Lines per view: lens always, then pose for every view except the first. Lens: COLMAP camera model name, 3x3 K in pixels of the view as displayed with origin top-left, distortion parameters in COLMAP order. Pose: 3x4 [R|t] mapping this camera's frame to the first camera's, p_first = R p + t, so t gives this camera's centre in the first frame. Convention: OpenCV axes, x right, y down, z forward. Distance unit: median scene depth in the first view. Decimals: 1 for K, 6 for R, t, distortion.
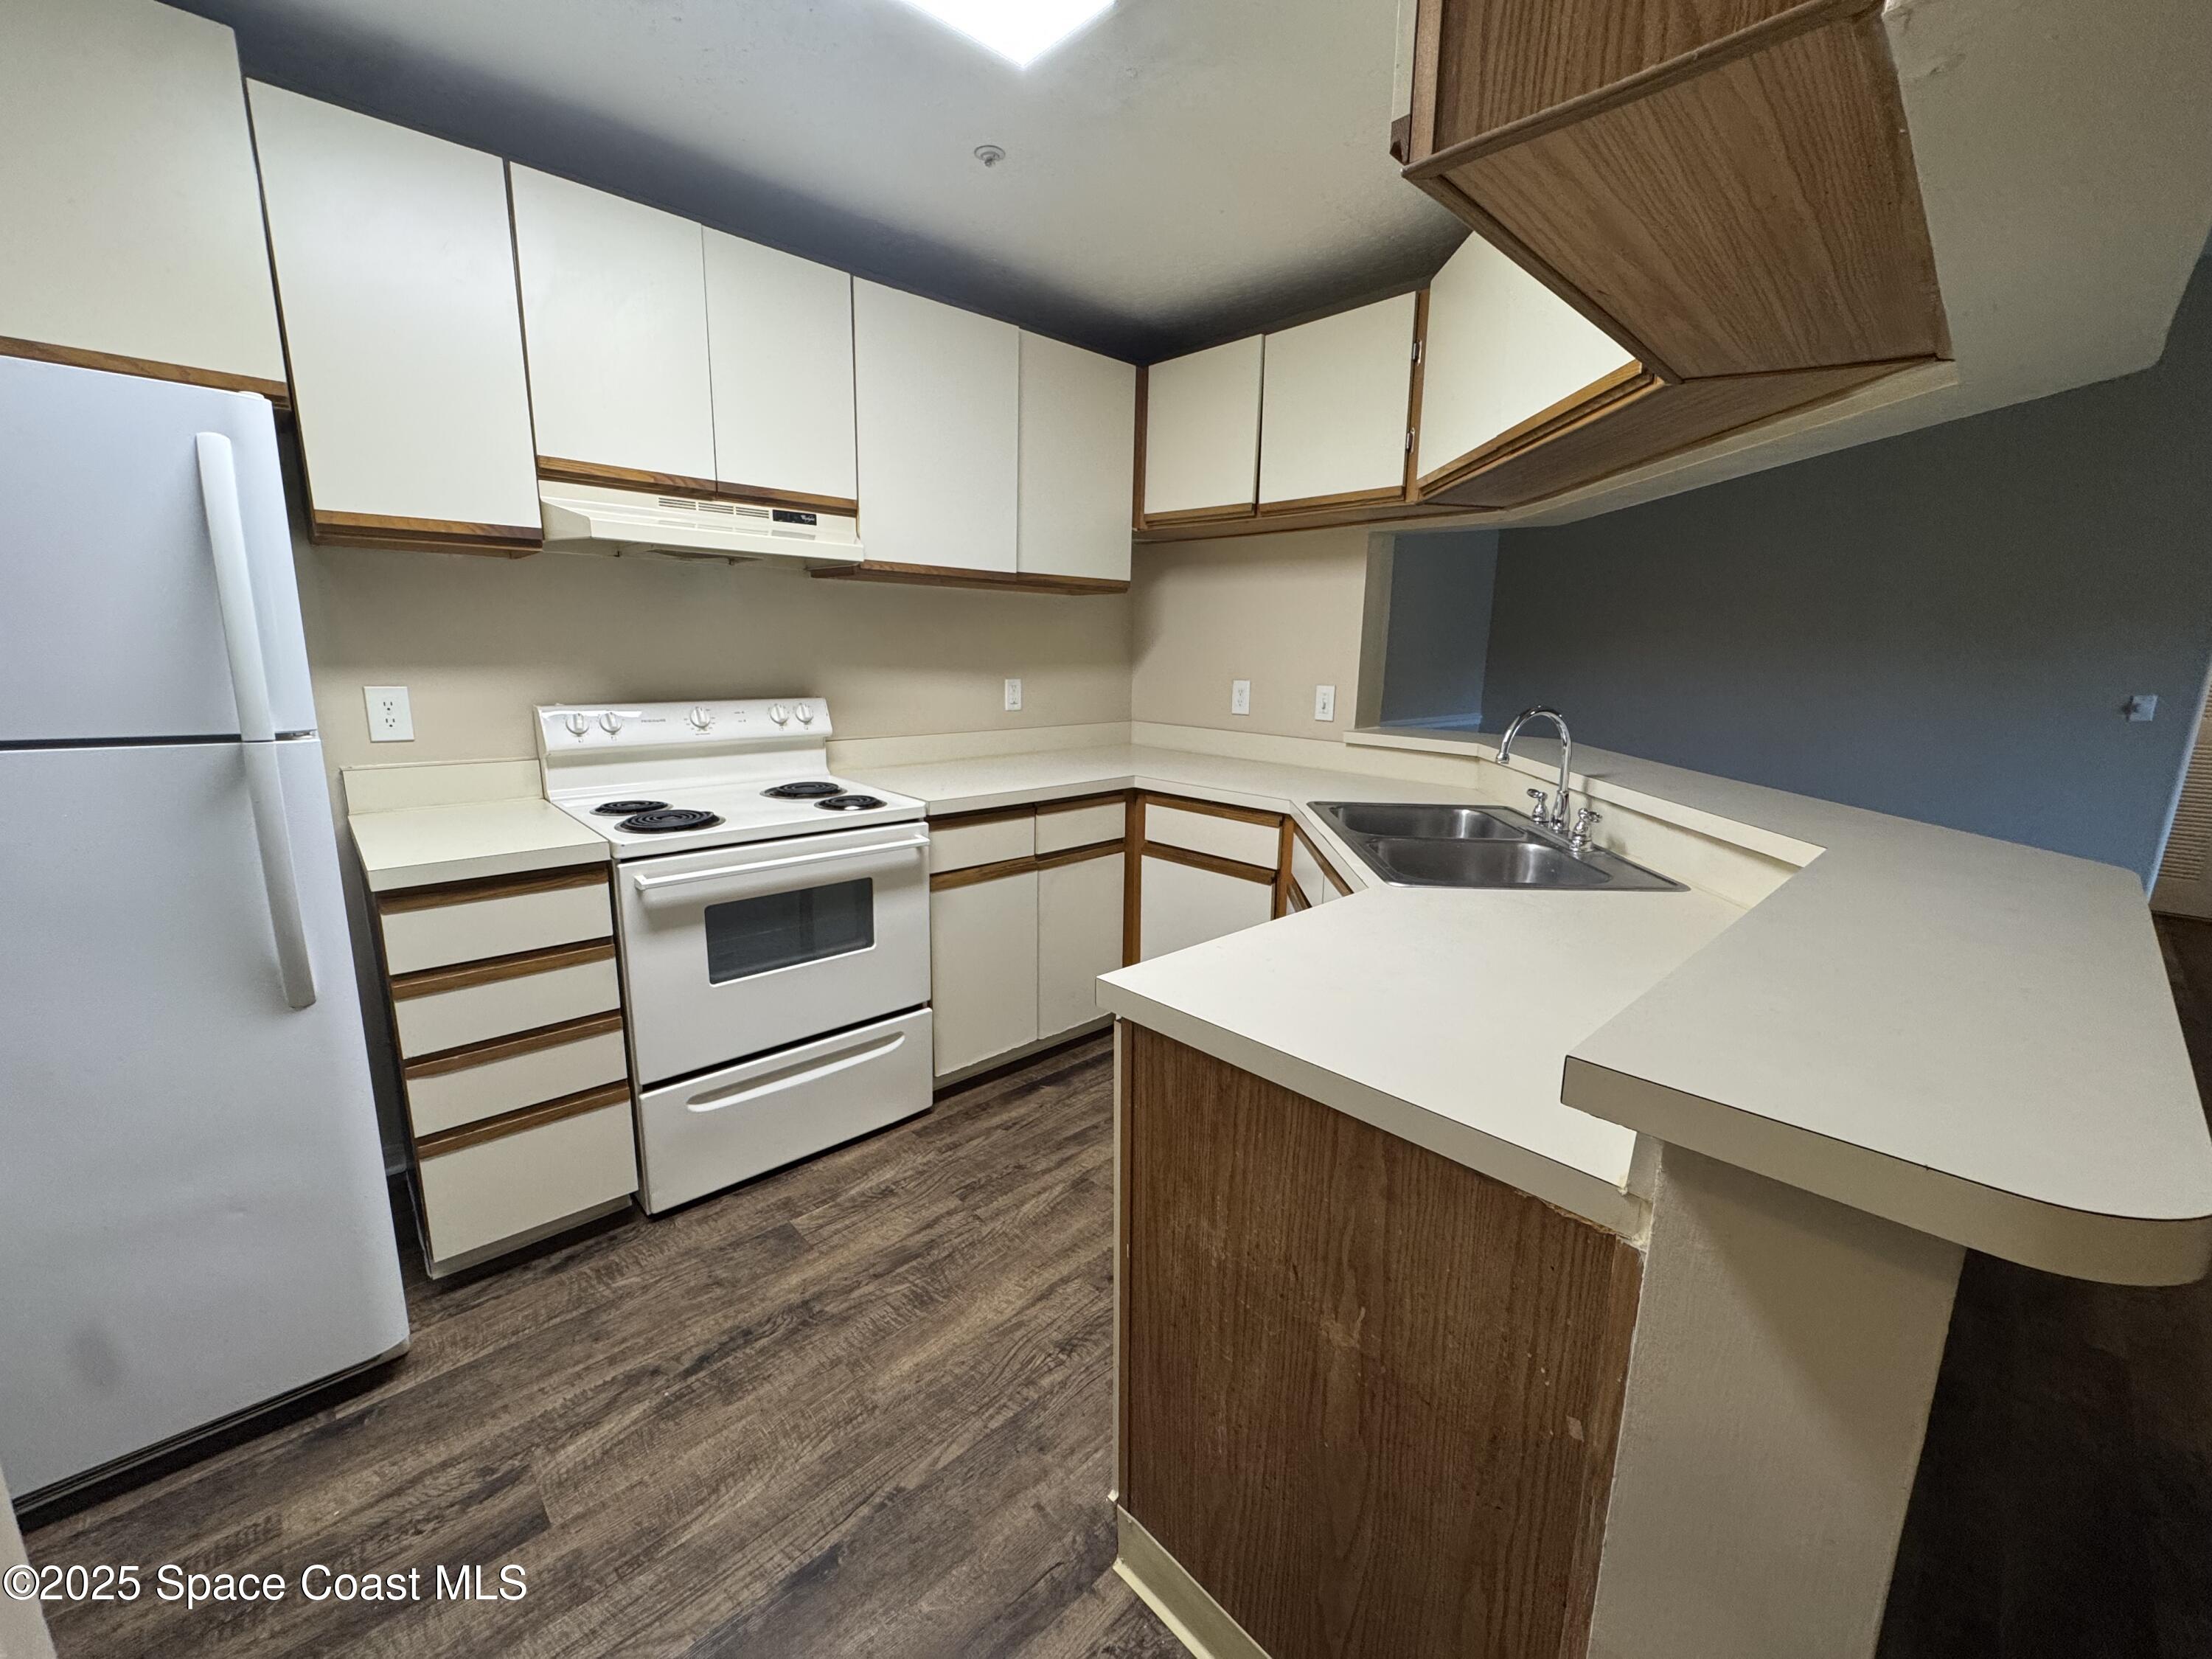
lens RADIAL K [[883.3, 0, 1099.7], [0, 883.3, 829.4], [0, 0, 1]] dist [-0.003329, 0.000394]
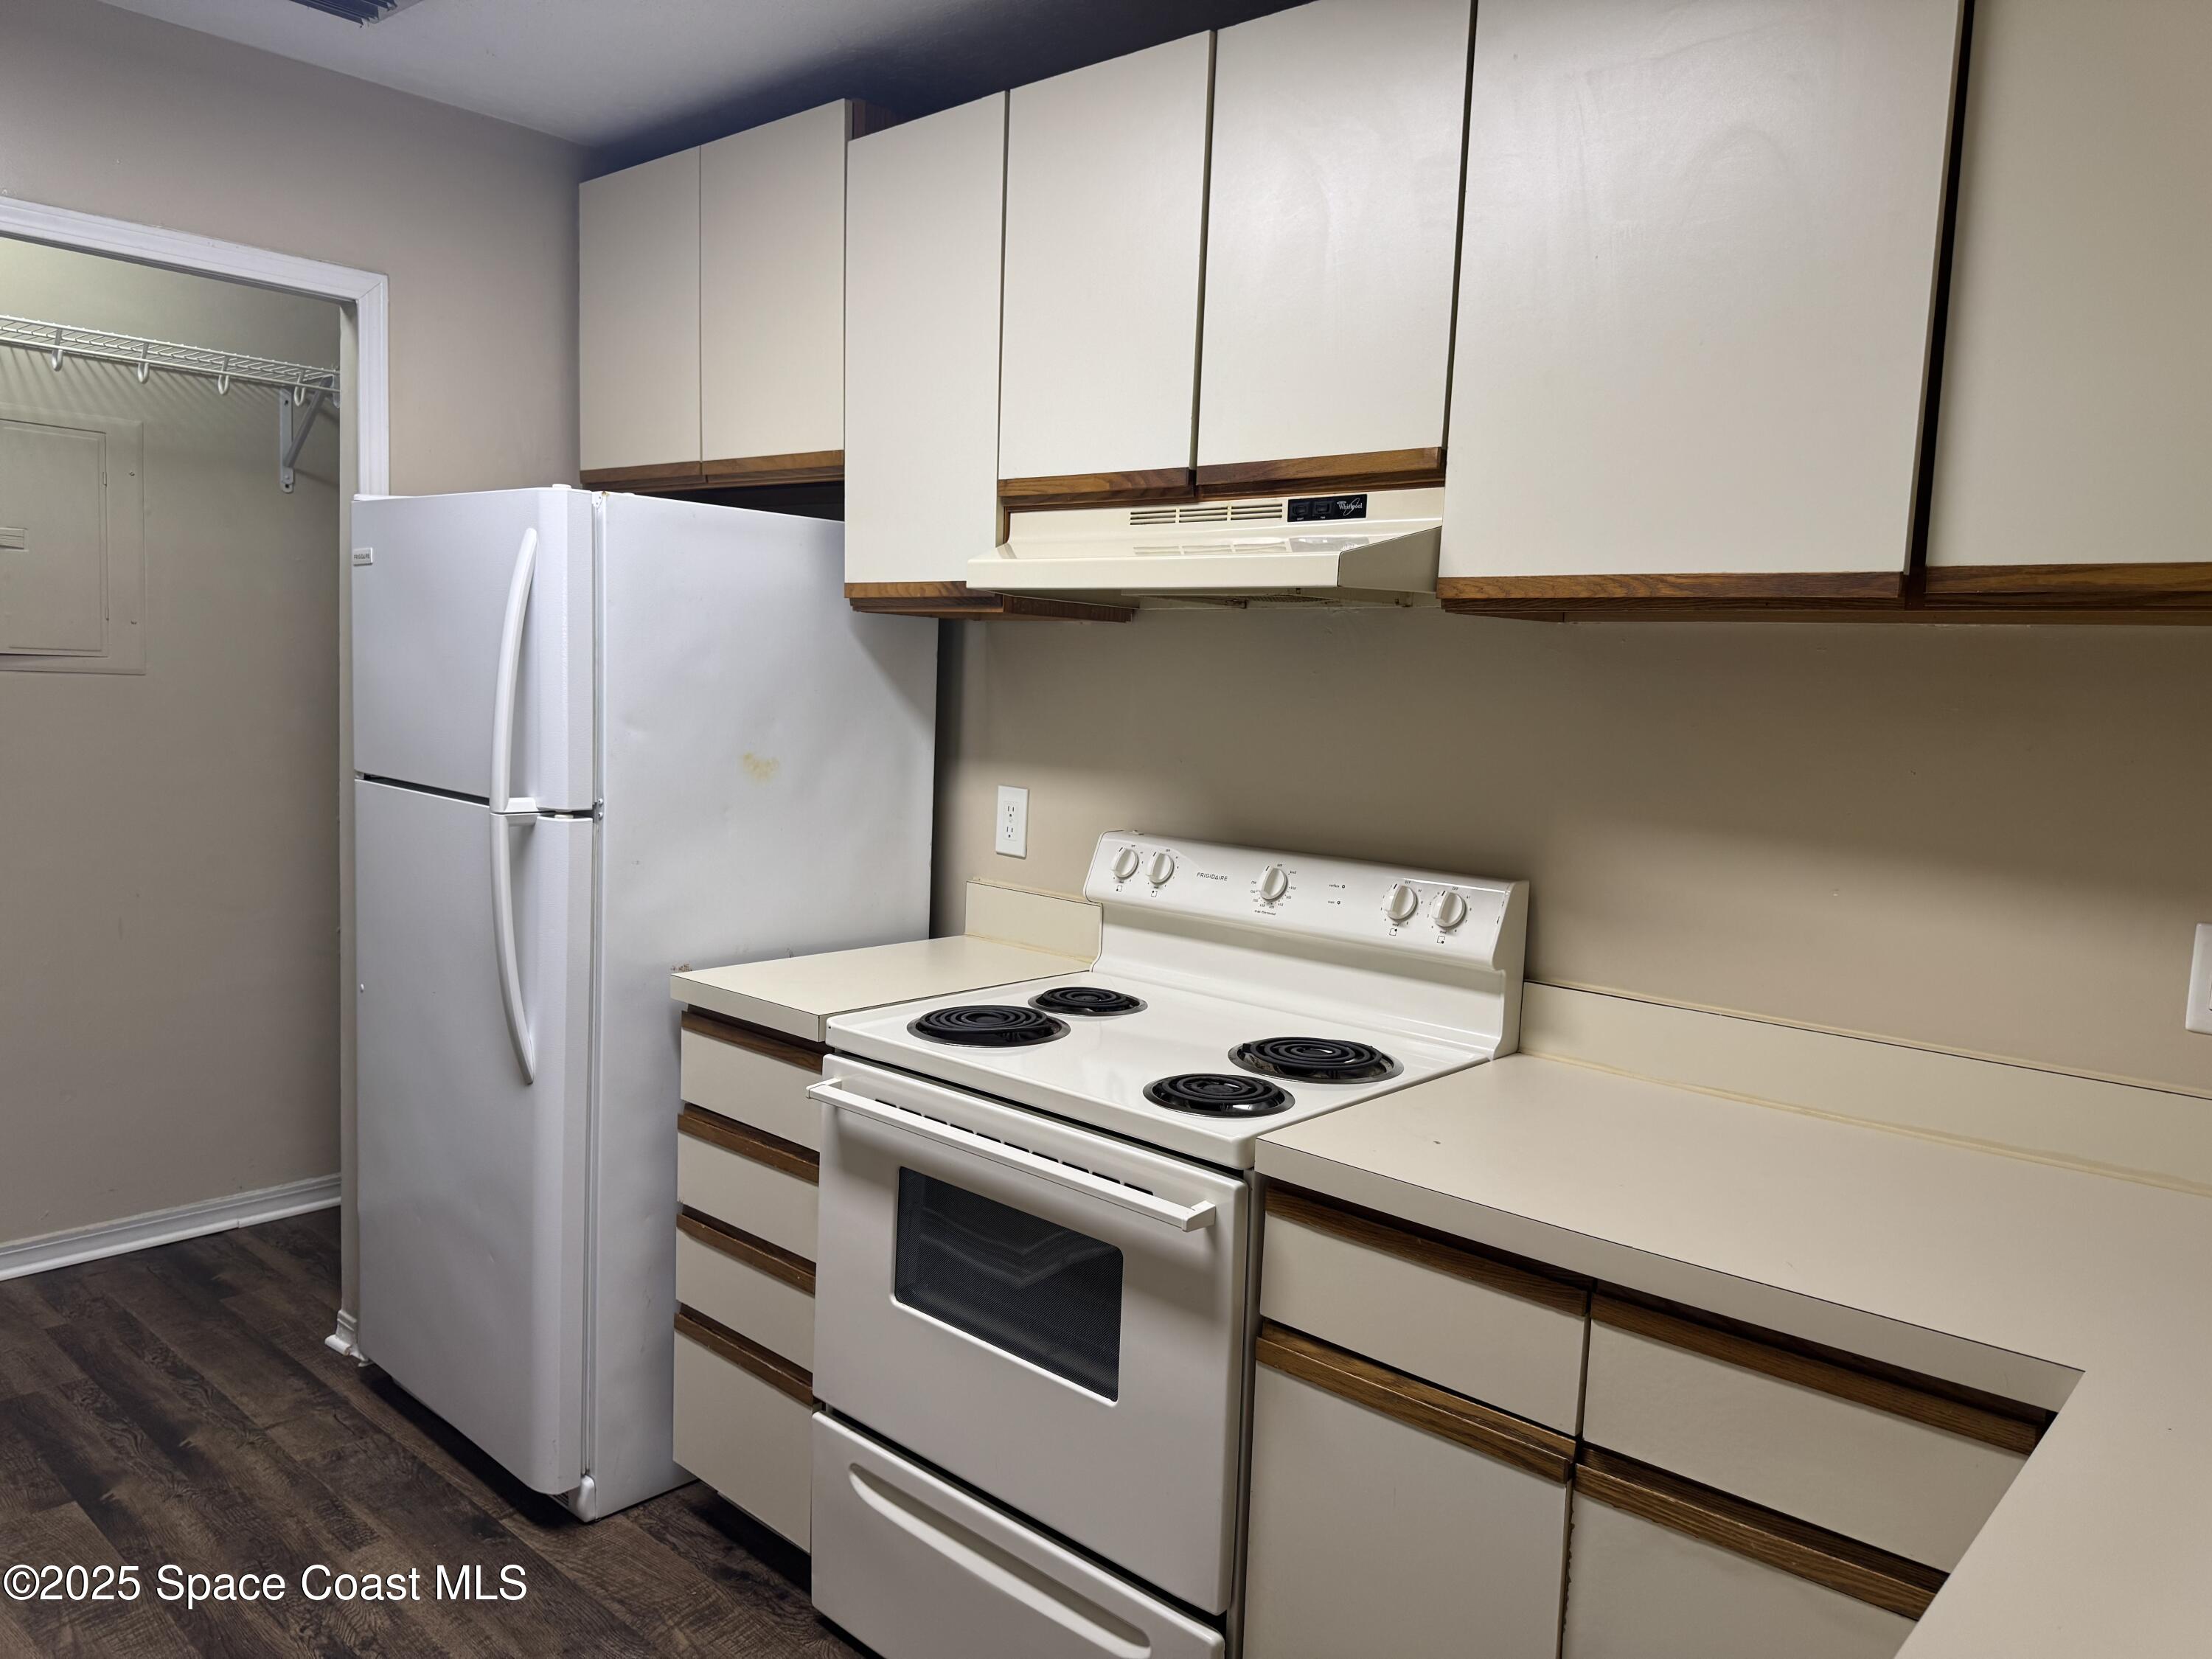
lens RADIAL K [[1555.4, 0, 1108.4], [0, 1555.4, 835.8], [0, 0, 1]] dist [0.032408, -0.019853]
pose [[0.083013, 0.081844, -0.993182, 0.615131], [-0.243975, 0.967962, 0.059373, -0.232916], [0.966222, 0.237383, 0.100321, 0.984539]]
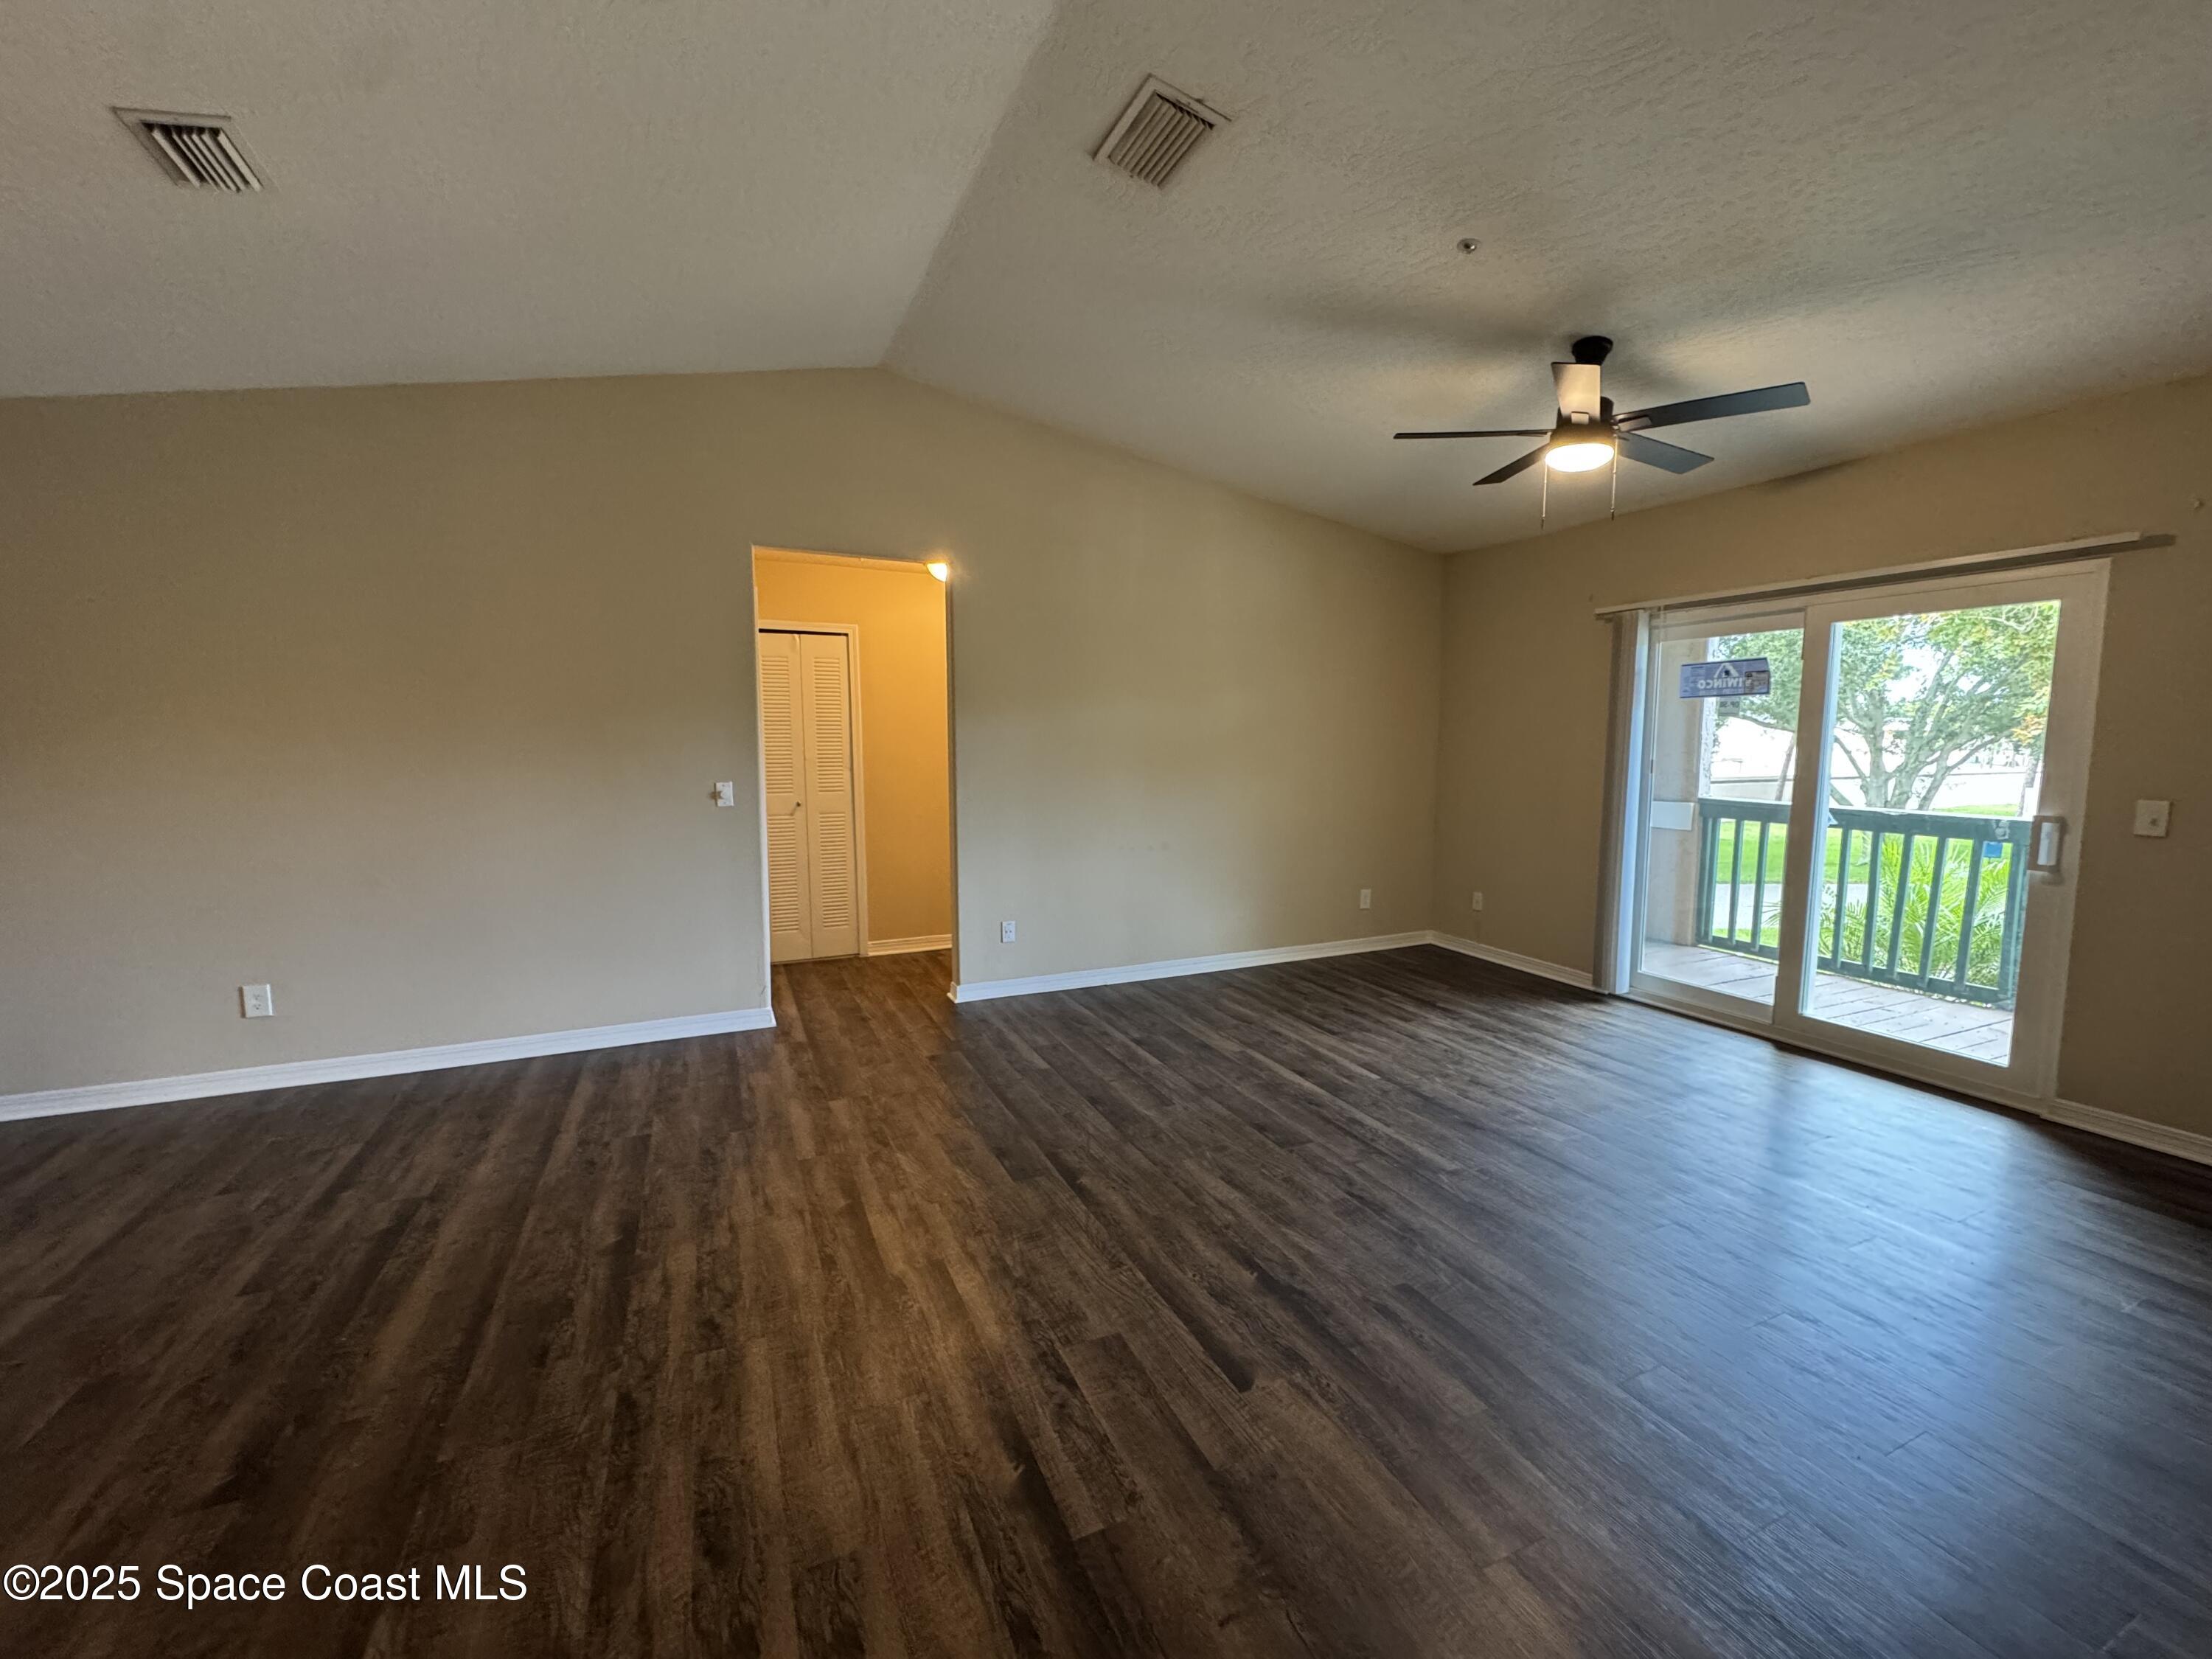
lens RADIAL K [[883.3, 0, 1108.0], [0, 883.3, 827.0], [0, 0, 1]] dist [-0.003329, 0.000394]
pose [[0.325157, -0.110869, 0.939139, 0.676541], [0.196073, 0.979426, 0.047739, -0.118961], [-0.925110, 0.168617, 0.340205, 0.448313]]
